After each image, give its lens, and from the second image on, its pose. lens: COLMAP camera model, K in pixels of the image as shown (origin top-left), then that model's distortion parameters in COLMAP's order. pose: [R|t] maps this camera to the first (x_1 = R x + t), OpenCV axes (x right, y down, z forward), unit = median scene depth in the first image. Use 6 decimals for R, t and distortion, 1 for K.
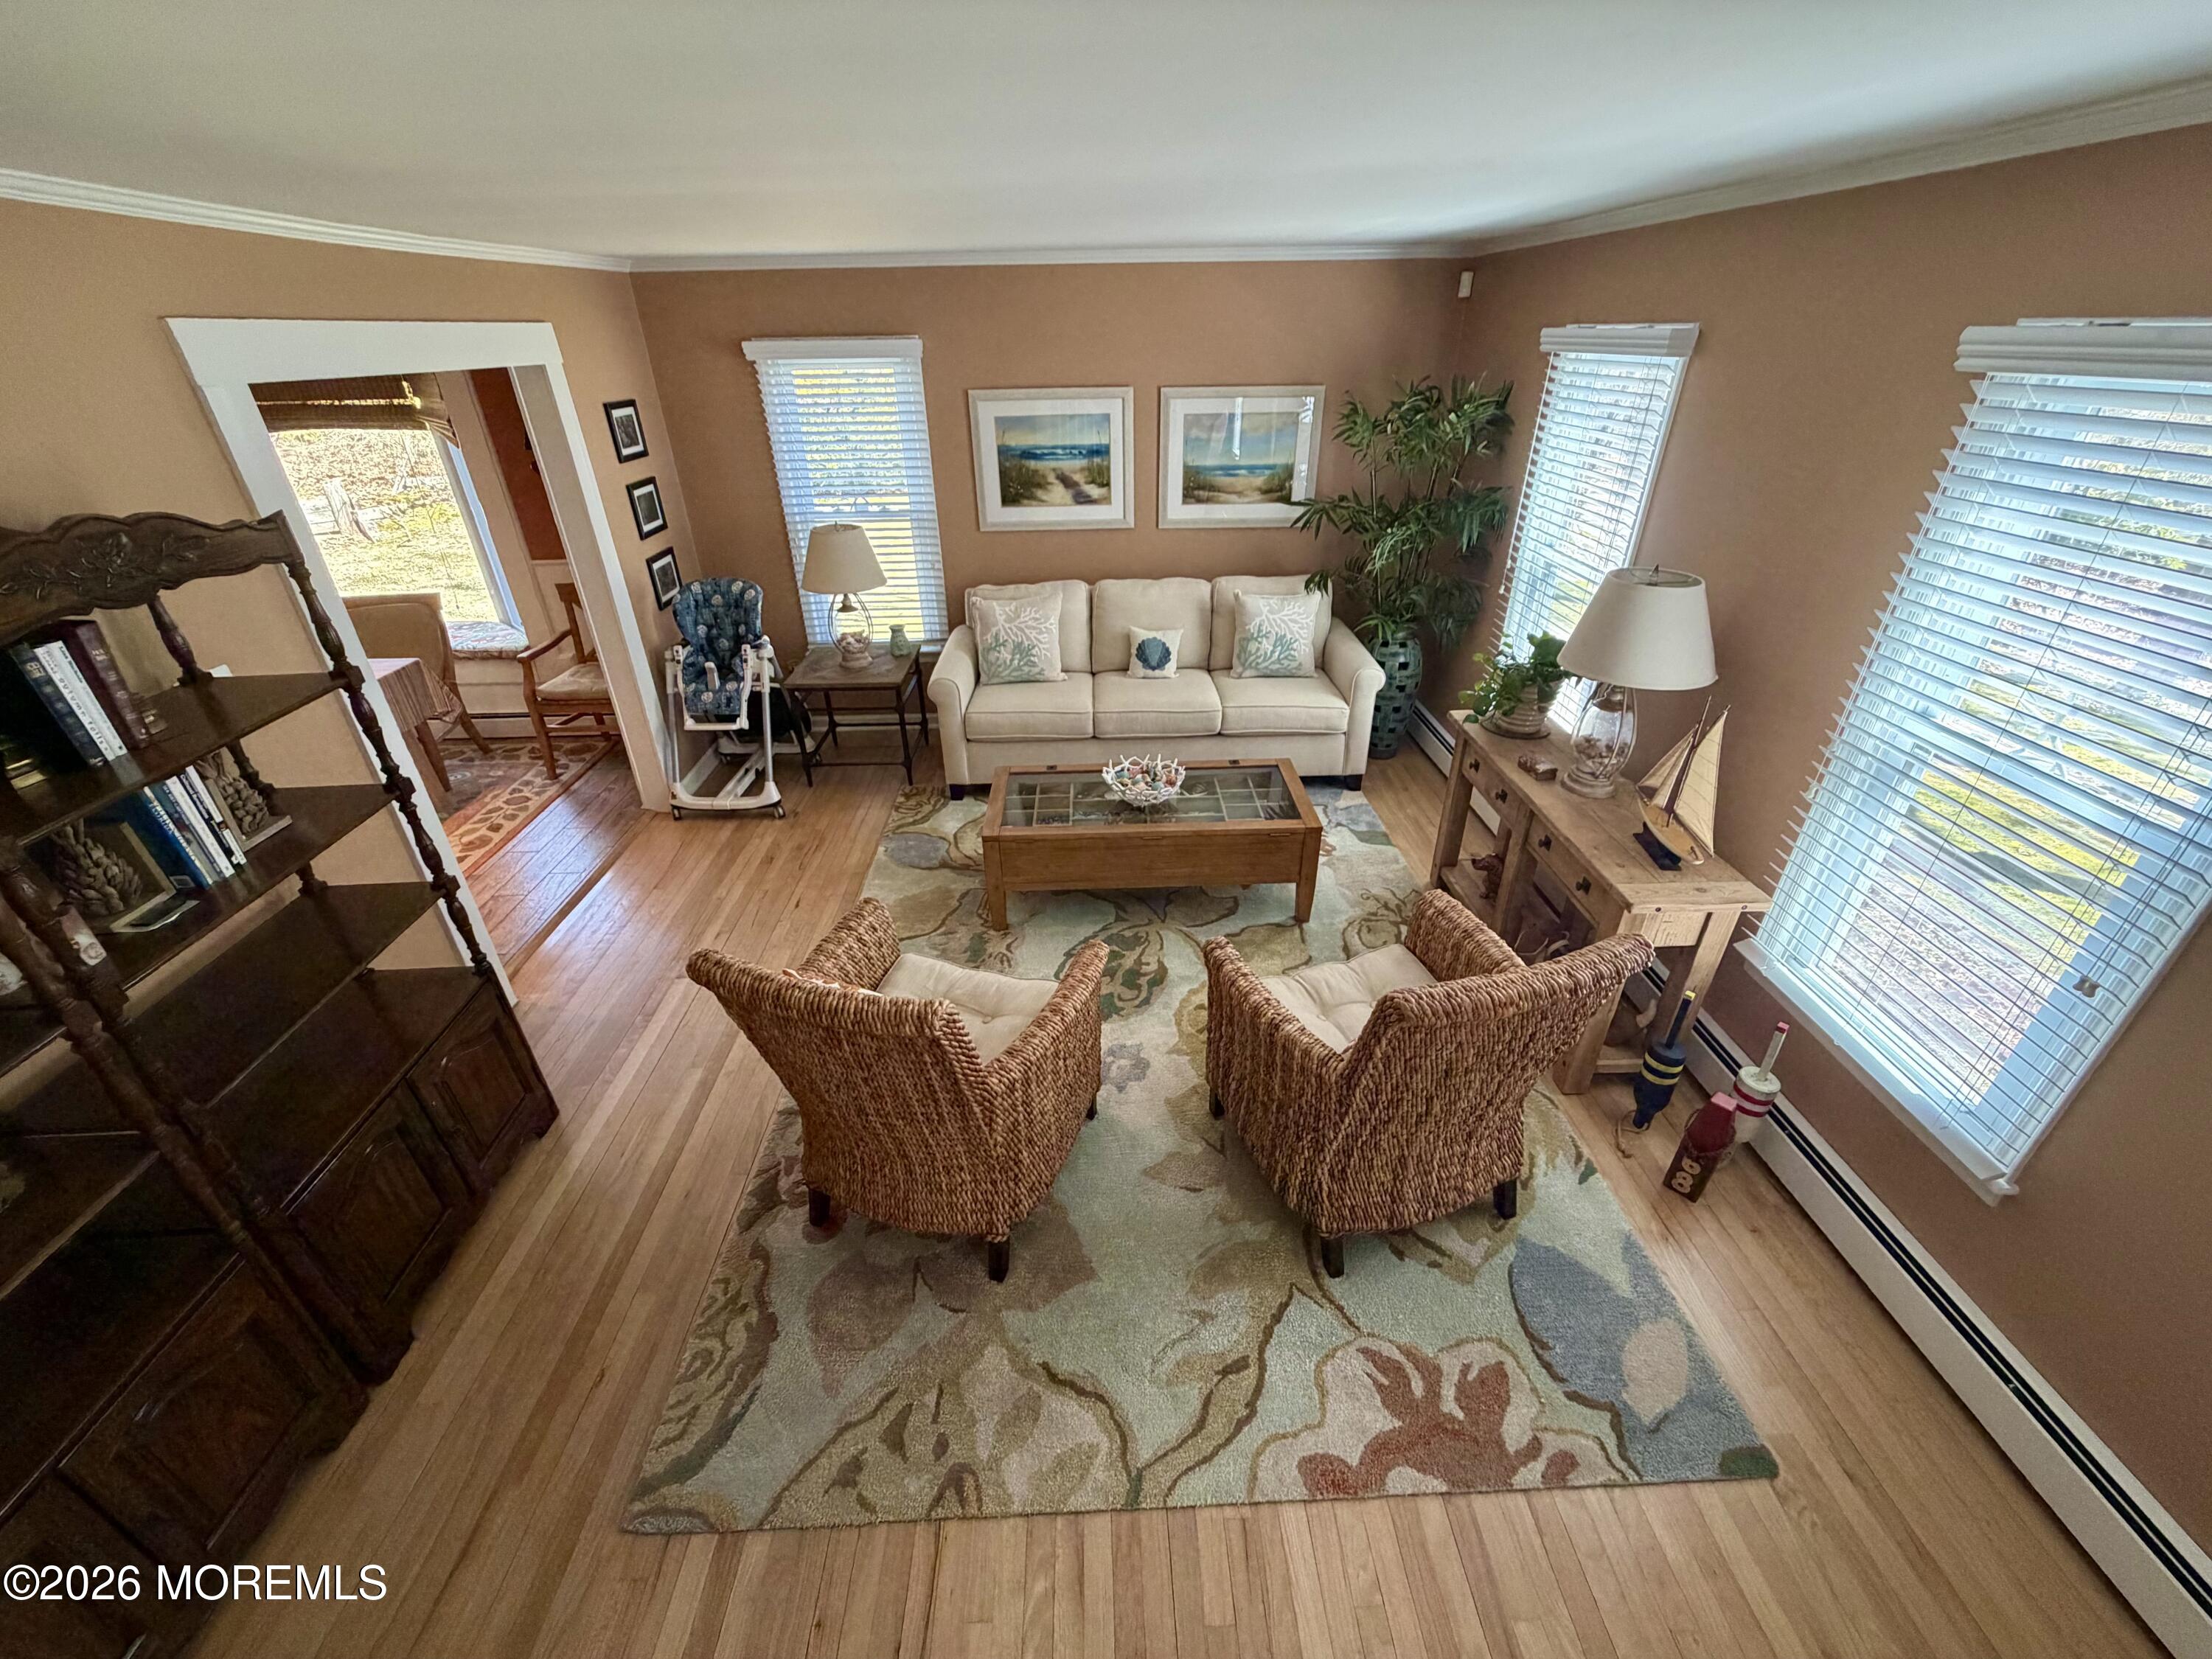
lens RADIAL K [[877.5, 0, 1106.0], [0, 877.5, 829.5], [0, 0, 1]] dist [-0.000421, -0.000204]
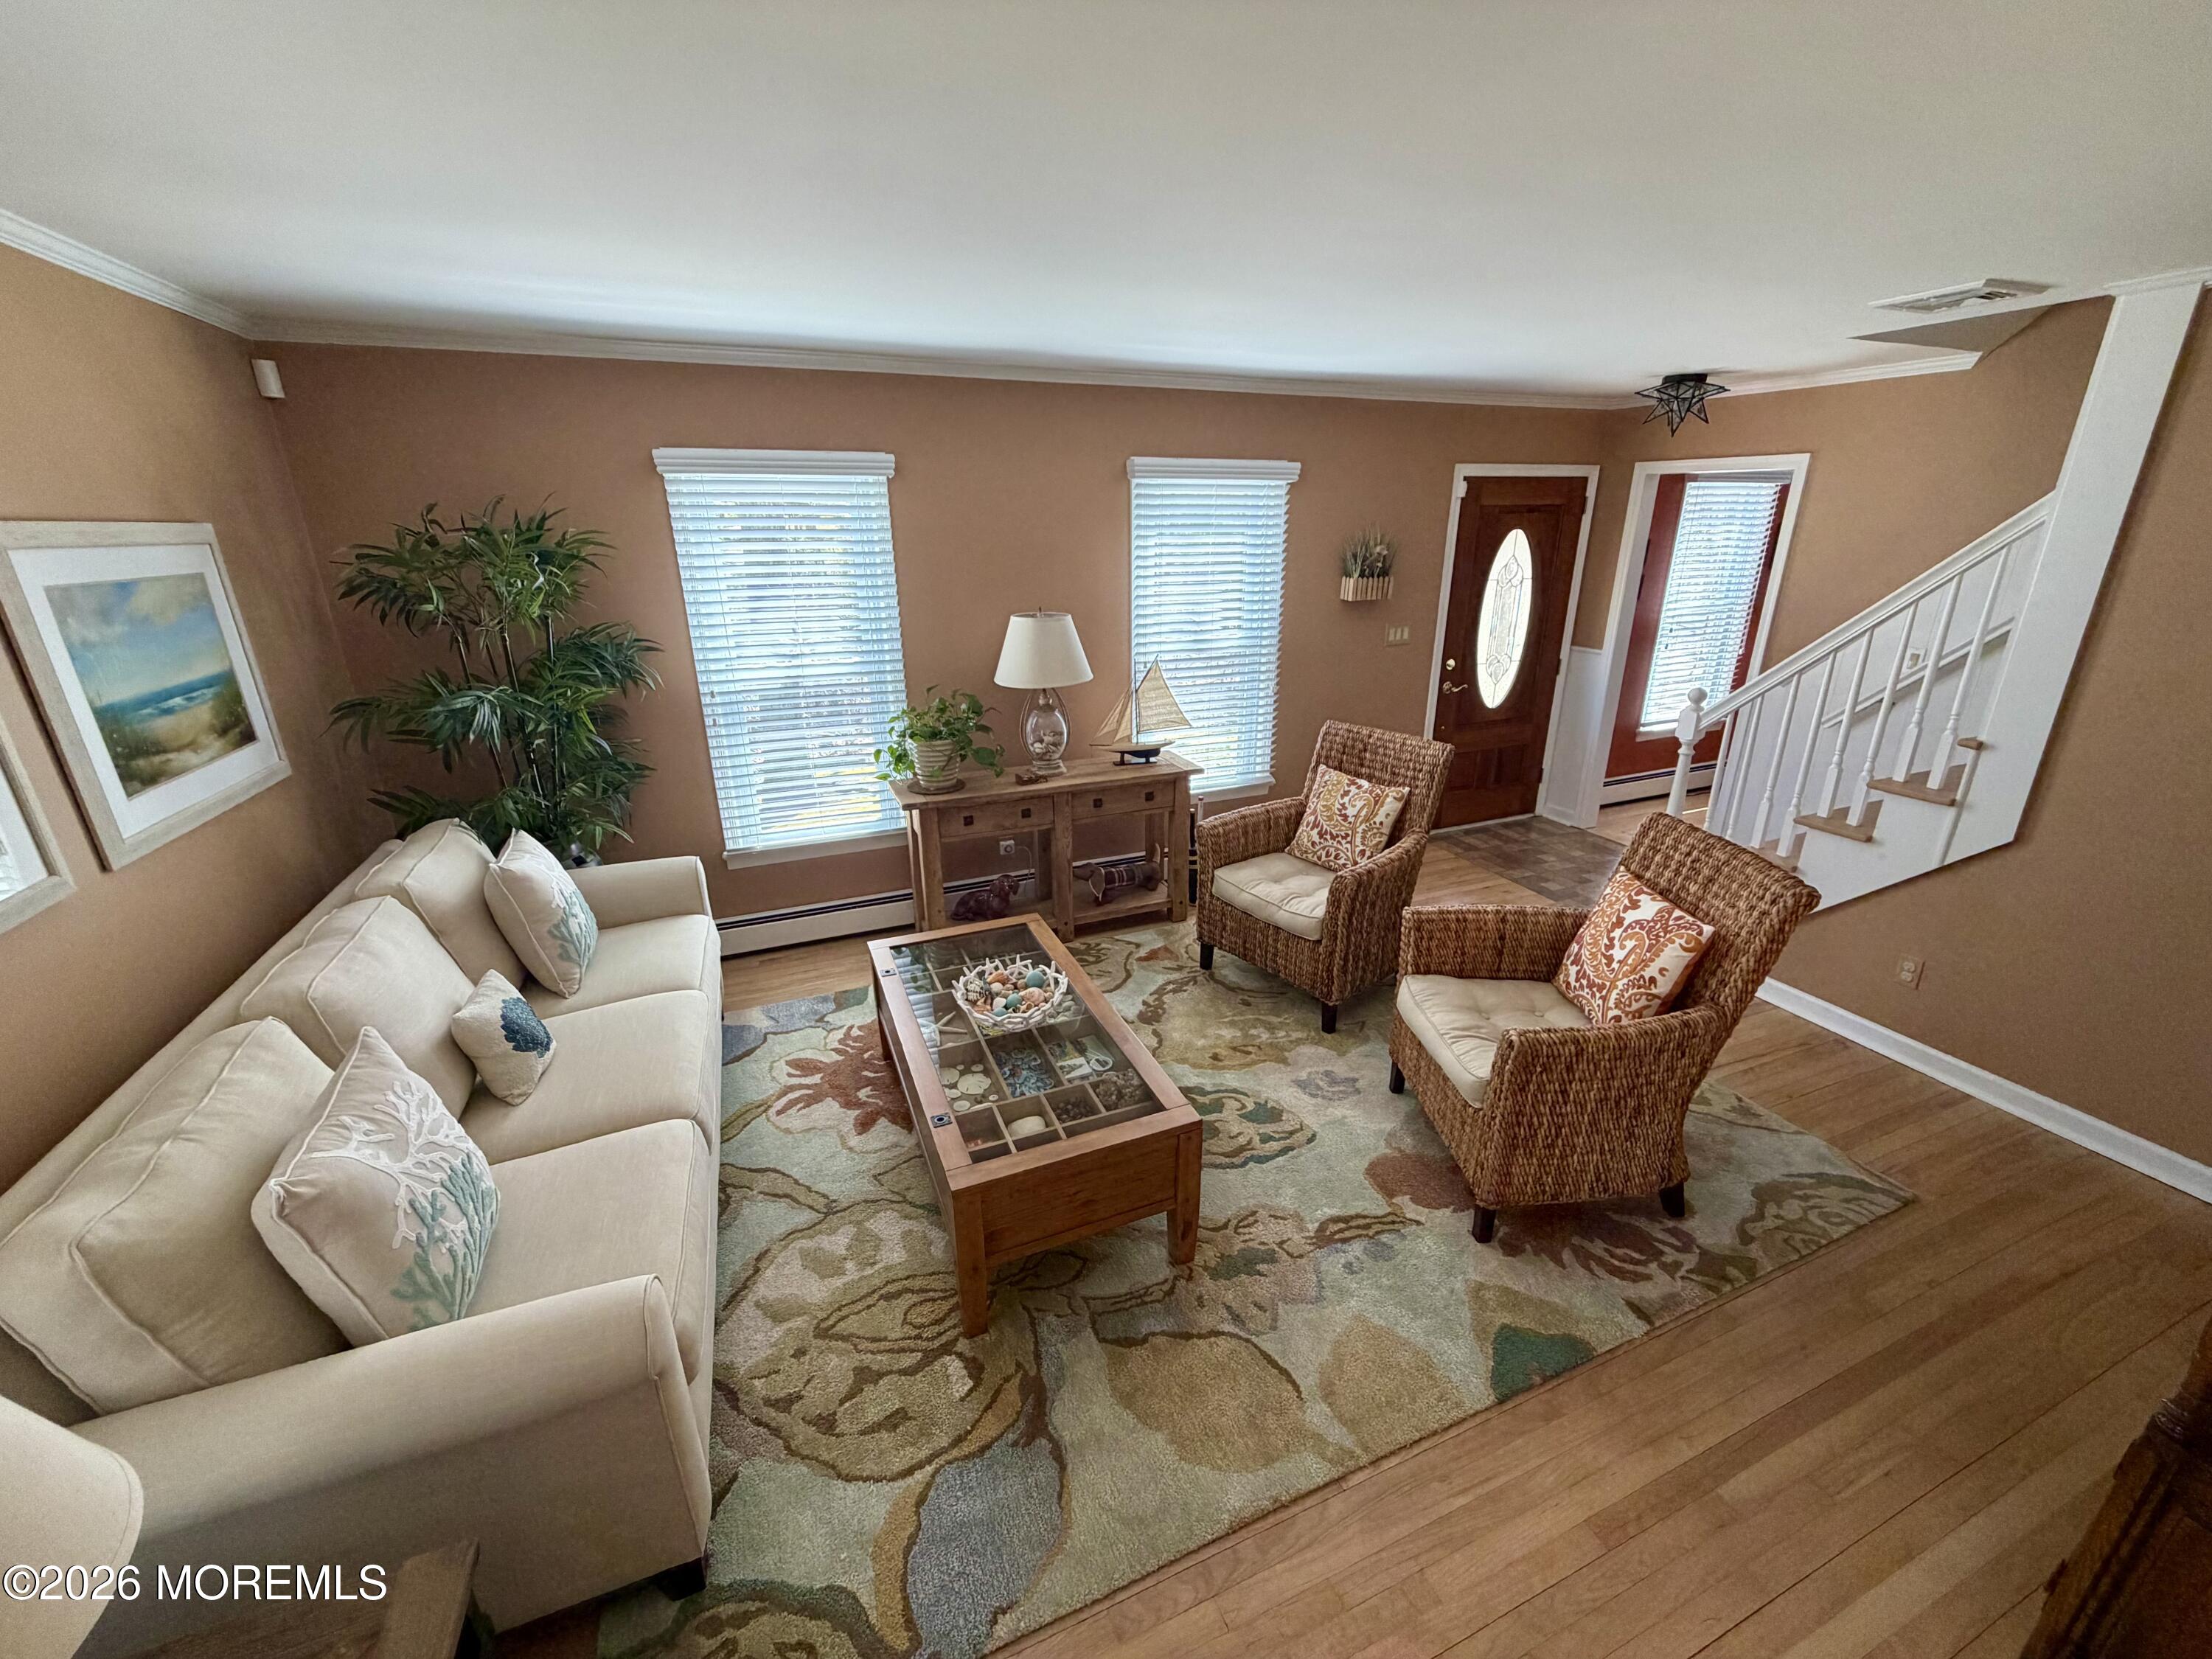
lens RADIAL K [[877.5, 0, 1106.0], [0, 877.5, 829.5], [0, 0, 1]] dist [-0.000421, -0.000204]
pose [[-0.358684, -0.294001, 0.885951, -0.479479], [0.473726, 0.760469, 0.444151, -0.362718], [-0.804319, 0.579008, -0.133492, 0.781471]]
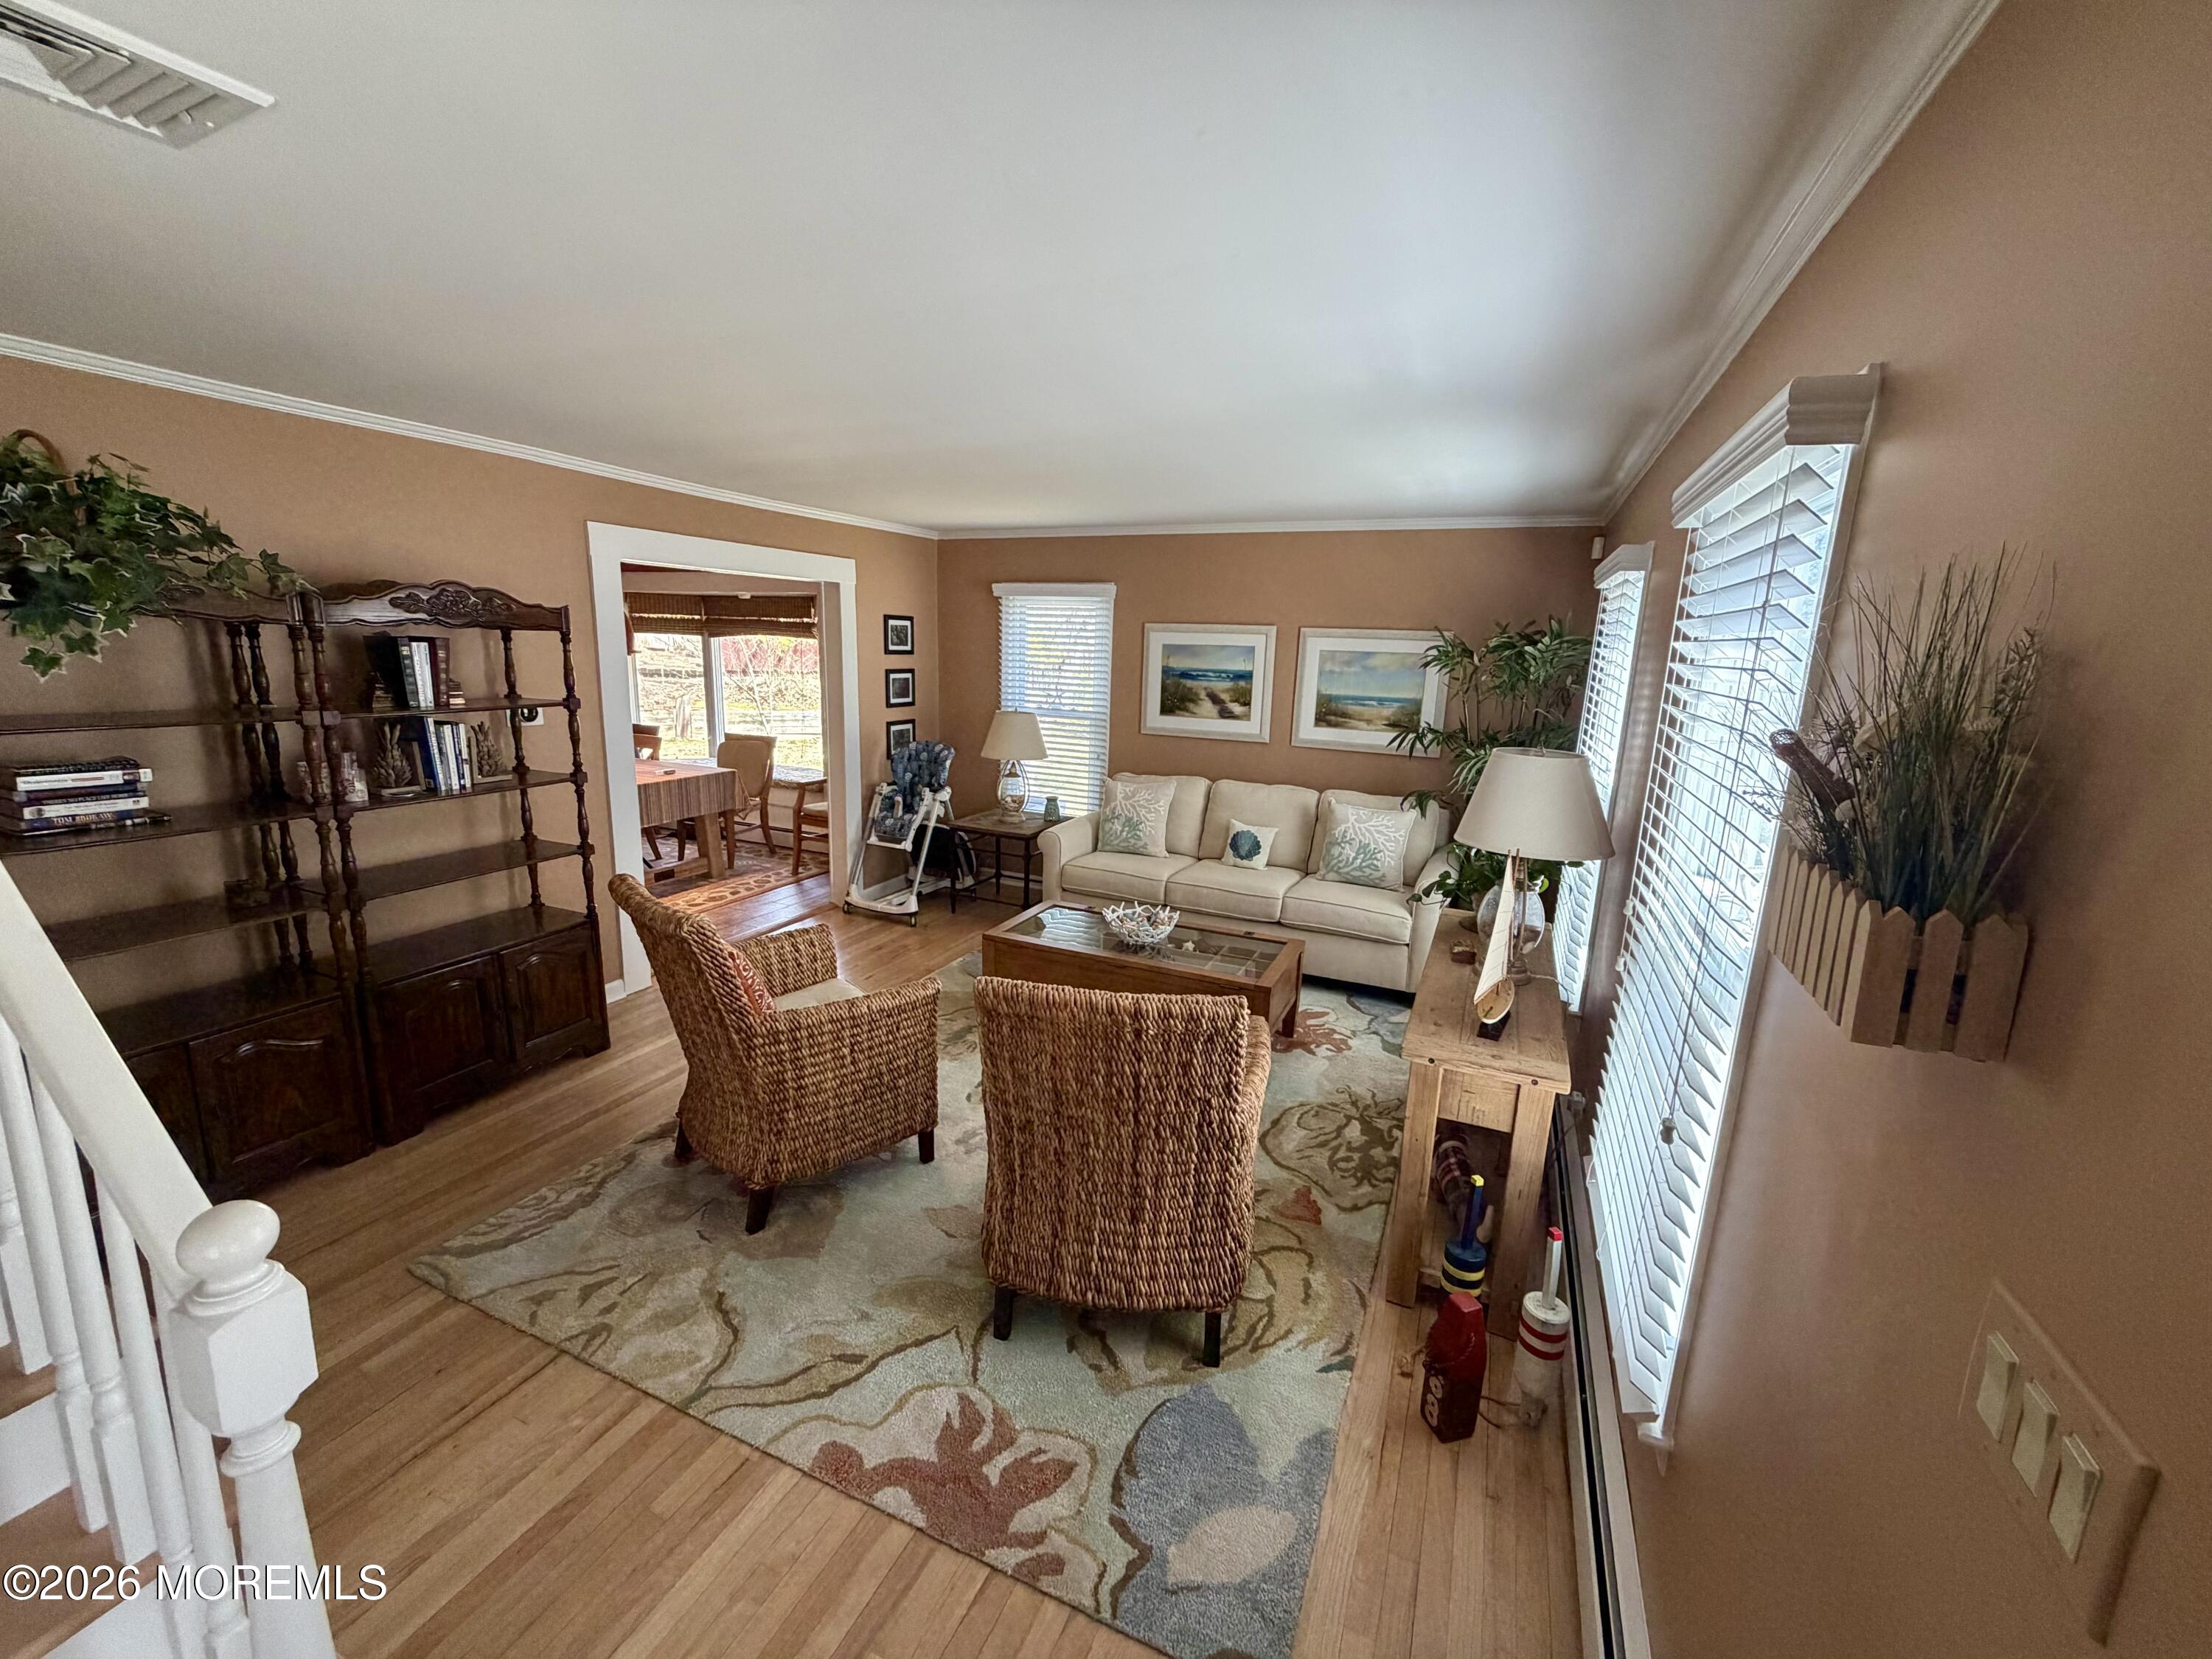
lens RADIAL K [[877.5, 0, 1106.0], [0, 877.5, 829.5], [0, 0, 1]] dist [-0.000421, -0.000204]
pose [[0.899725, 0.134411, -0.415246, 0.361378], [-0.254519, 0.934463, -0.248995, 0.097081], [0.354564, 0.329715, 0.874970, -0.005906]]
